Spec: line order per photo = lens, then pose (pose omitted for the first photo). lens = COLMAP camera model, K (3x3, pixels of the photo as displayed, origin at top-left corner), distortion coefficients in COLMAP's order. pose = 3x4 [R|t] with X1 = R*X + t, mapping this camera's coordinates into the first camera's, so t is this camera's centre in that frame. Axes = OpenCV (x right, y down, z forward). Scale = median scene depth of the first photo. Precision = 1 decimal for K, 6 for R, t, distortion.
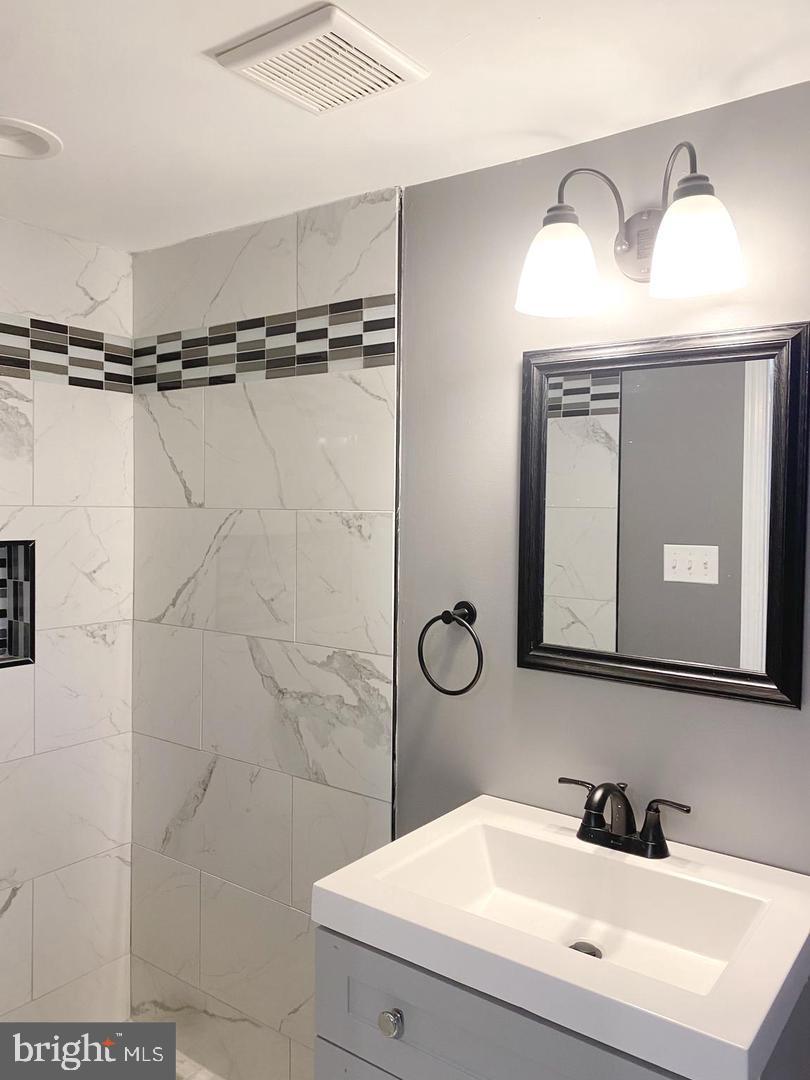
lens RADIAL K [[837.7, 0, 405.0], [0, 837.7, 540.0], [0, 0, 1]] dist [-0.084301, -0.000547]
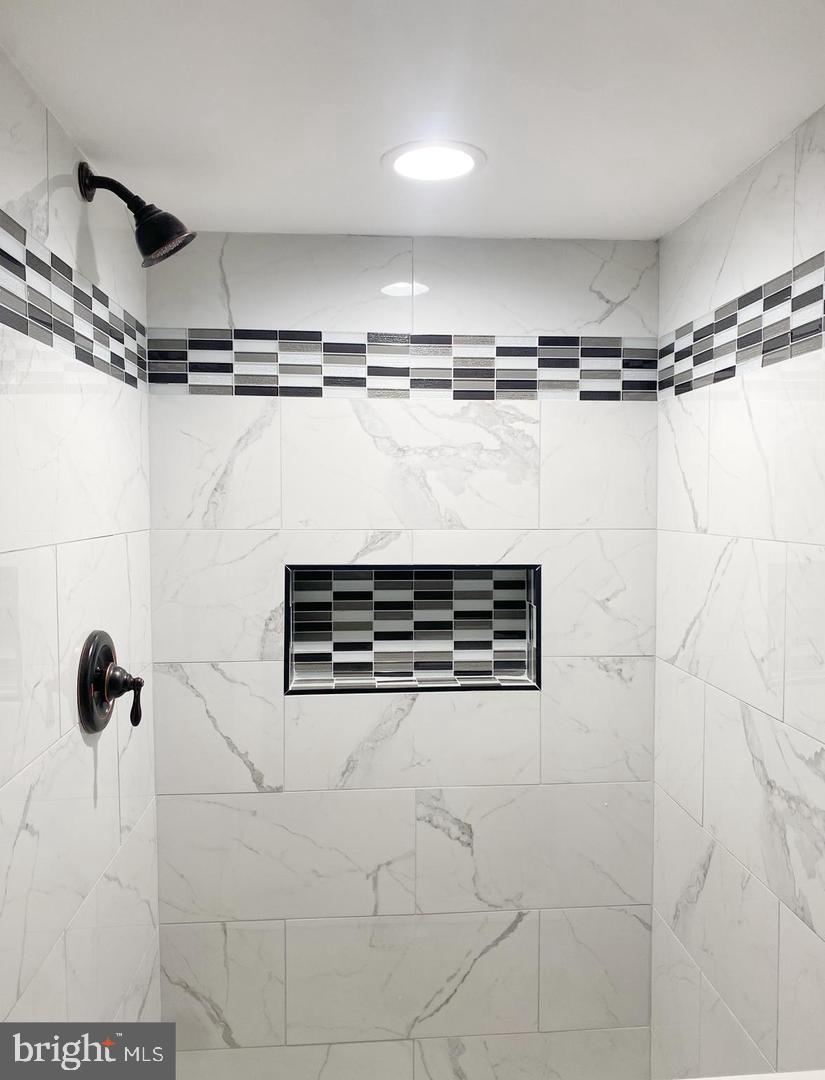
lens RADIAL K [[806.5, 0, 412.5], [0, 806.5, 540.0], [0, 0, 1]] dist [0.038268, -0.153676]
pose [[0.615265, 0.022463, -0.788000, 0.205574], [-0.013706, 0.999748, 0.017797, -0.042856], [0.788201, -0.000150, 0.615418, 0.283050]]
